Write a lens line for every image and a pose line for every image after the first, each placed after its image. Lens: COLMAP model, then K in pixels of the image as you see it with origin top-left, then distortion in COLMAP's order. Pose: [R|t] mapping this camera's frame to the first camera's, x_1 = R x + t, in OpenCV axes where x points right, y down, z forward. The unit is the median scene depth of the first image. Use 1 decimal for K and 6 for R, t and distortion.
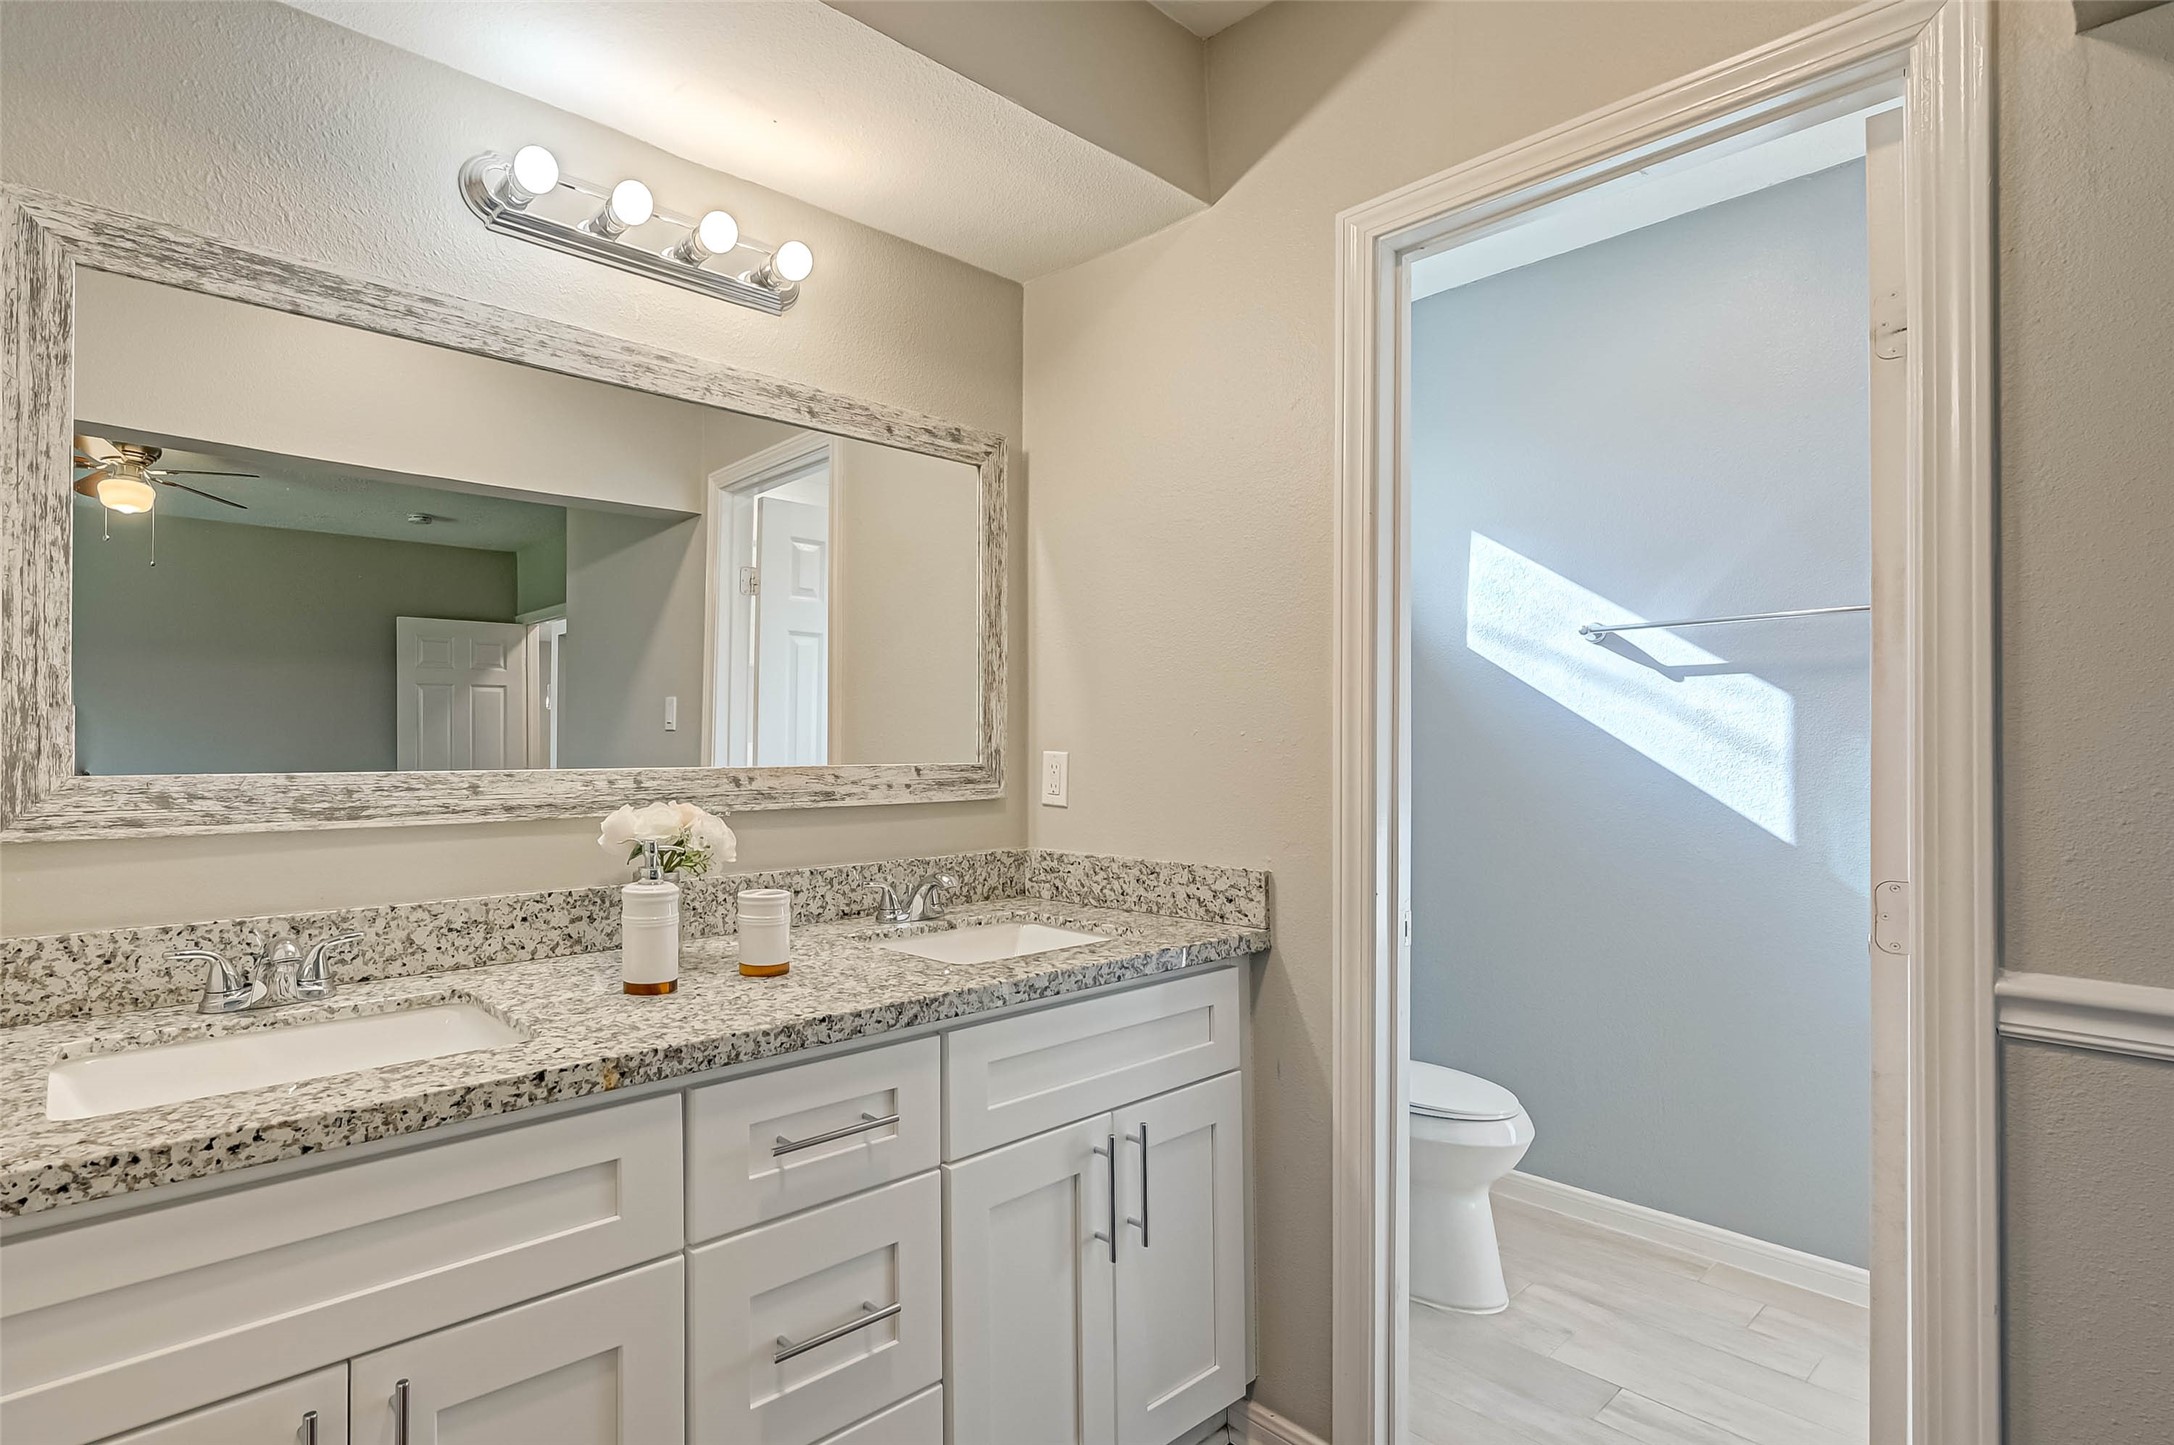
lens RADIAL K [[1094.0, 0, 1077.5], [0, 1094.0, 735.1], [0, 0, 1]] dist [-0.001398, -0.000337]
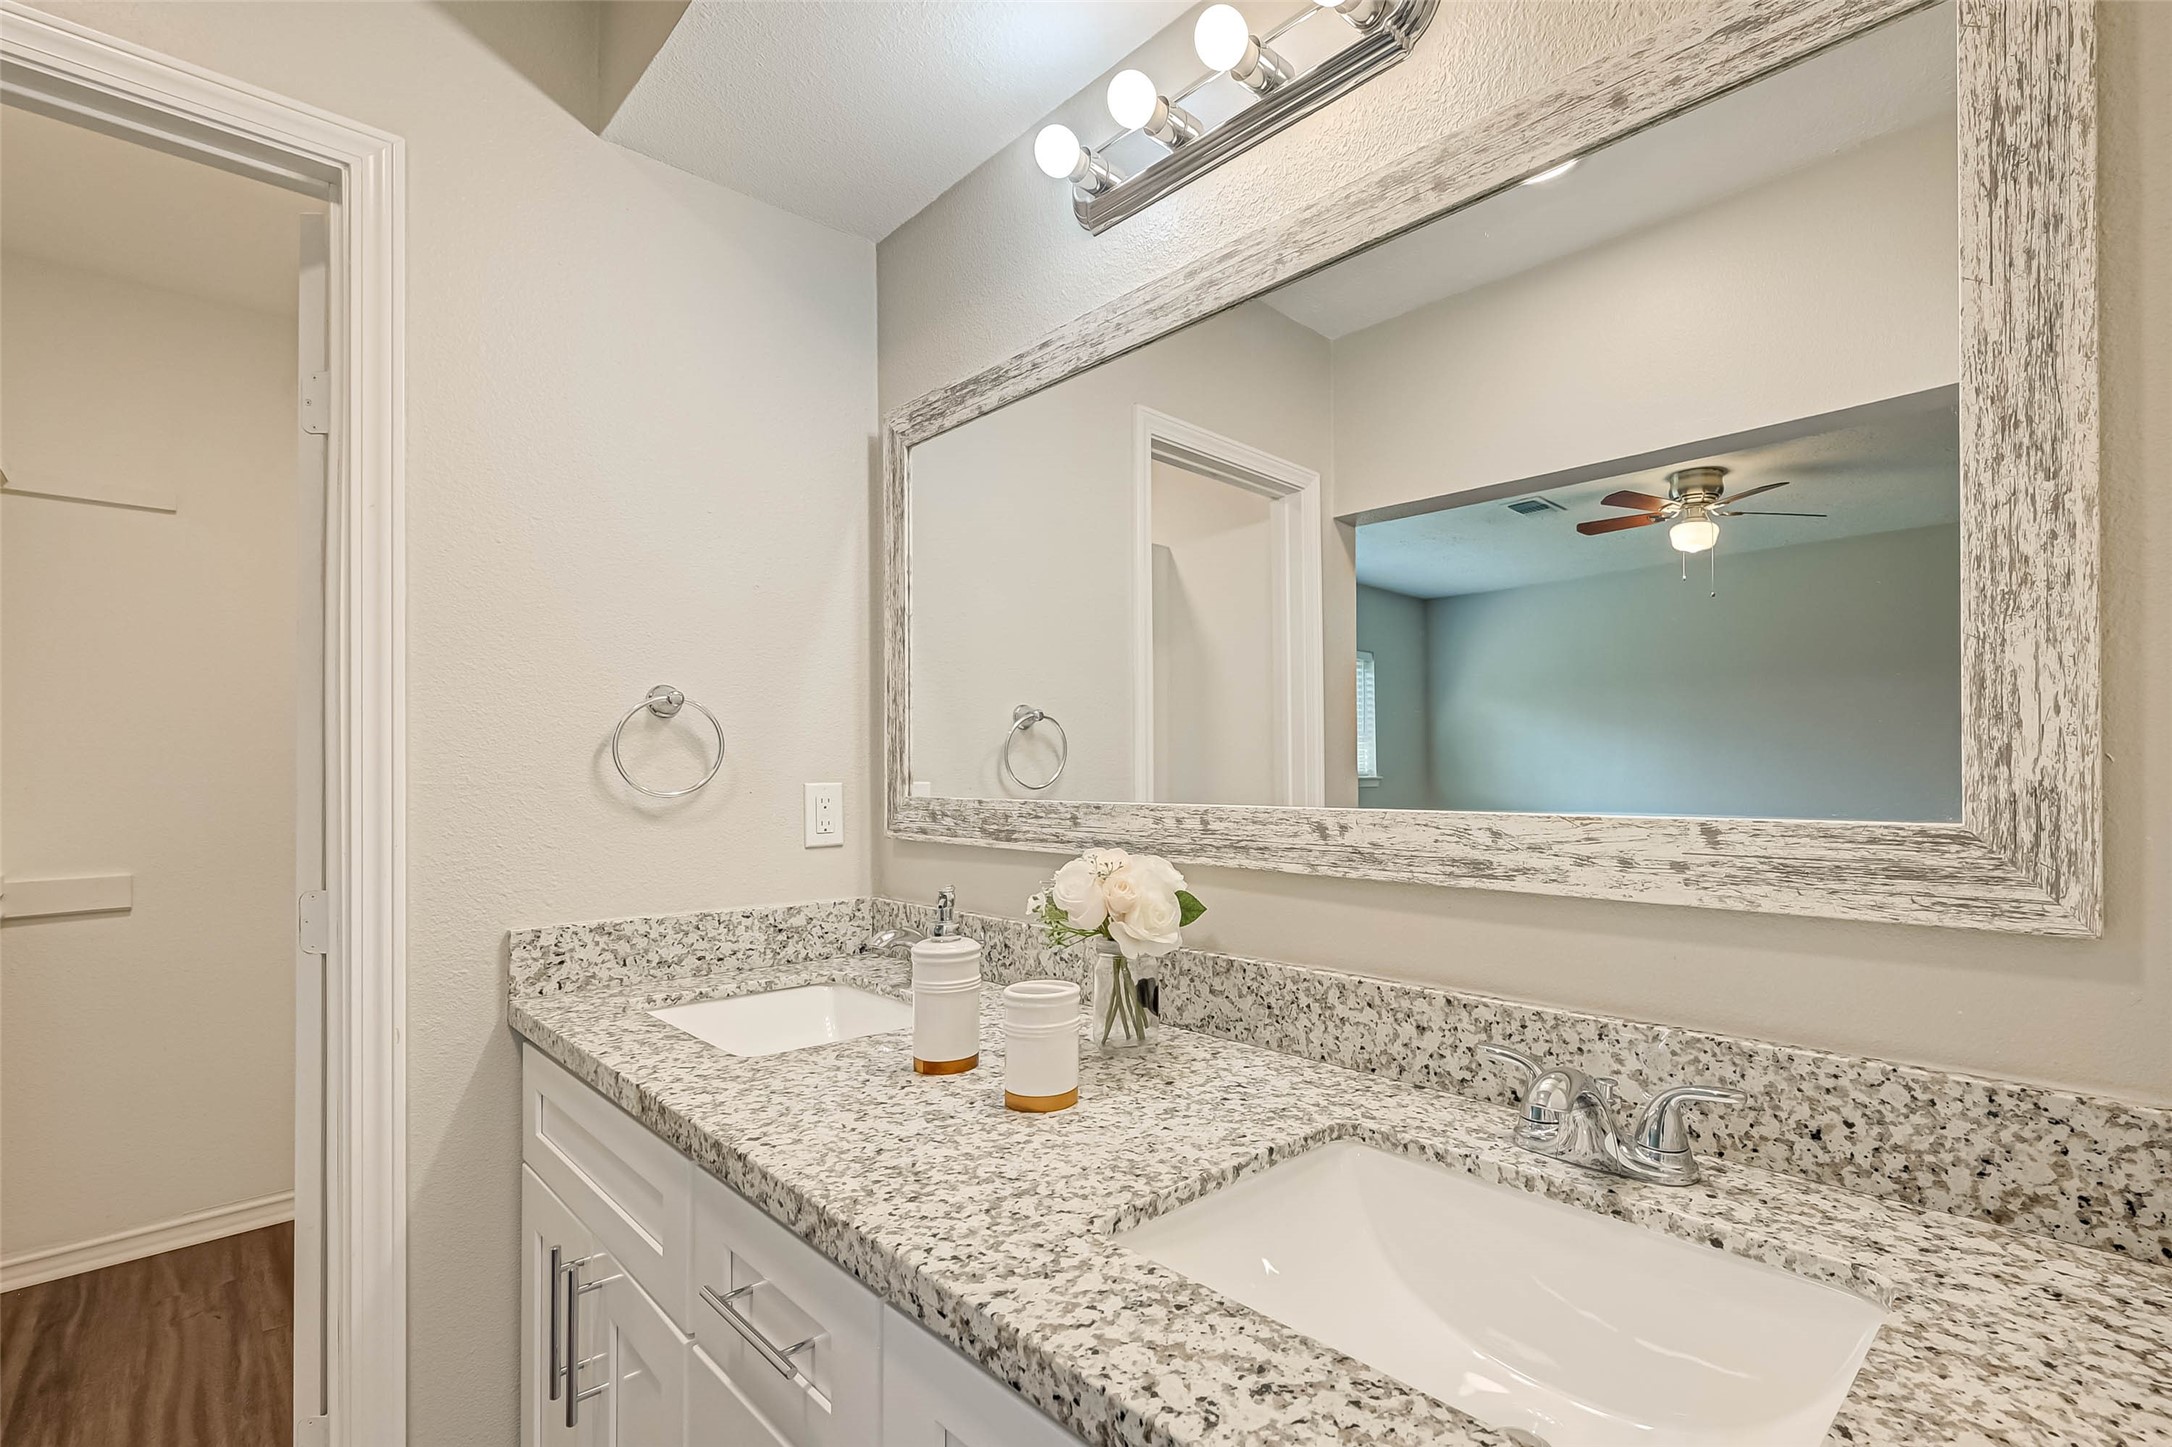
lens RADIAL K [[1024.6, 0, 1076.8], [0, 1024.6, 767.1], [0, 0, 1]] dist [0.000196, 0.000212]
pose [[-0.040520, -0.004036, -0.999171, 0.313110], [0.014135, 0.999889, -0.004612, 0.005332], [0.999079, -0.014310, -0.040459, 0.894343]]
